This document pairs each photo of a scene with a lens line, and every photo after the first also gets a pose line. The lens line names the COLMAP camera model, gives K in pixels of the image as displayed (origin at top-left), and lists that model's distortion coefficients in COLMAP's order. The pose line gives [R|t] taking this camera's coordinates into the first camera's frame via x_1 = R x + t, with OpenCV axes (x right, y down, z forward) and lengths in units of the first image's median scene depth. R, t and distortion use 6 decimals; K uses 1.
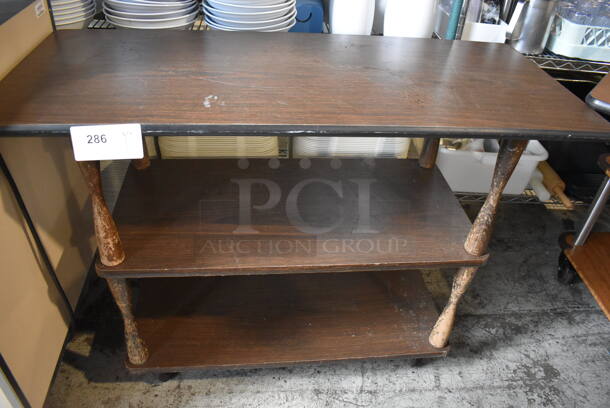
lens RADIAL K [[475.1, 0, 308.5], [0, 475.1, 204.0], [0, 0, 1]] dist [-0.102668, 0.020264]
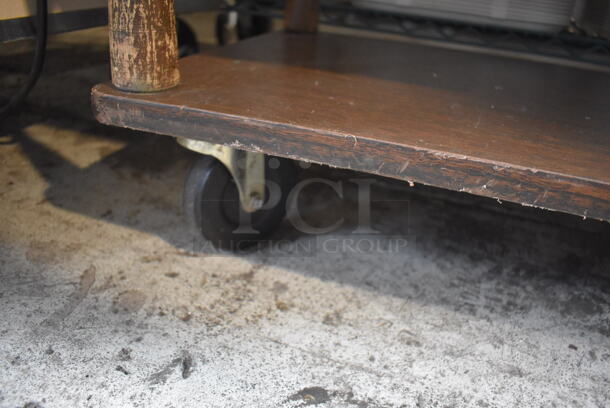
lens RADIAL K [[475.1, 0, 306.6], [0, 475.1, 198.5], [0, 0, 1]] dist [-0.102668, 0.020264]
pose [[0.907926, 0.192222, -0.372452, -0.134382], [-0.260015, 0.955282, -0.140817, 0.369984], [0.328729, 0.224694, 0.917306, 0.696466]]
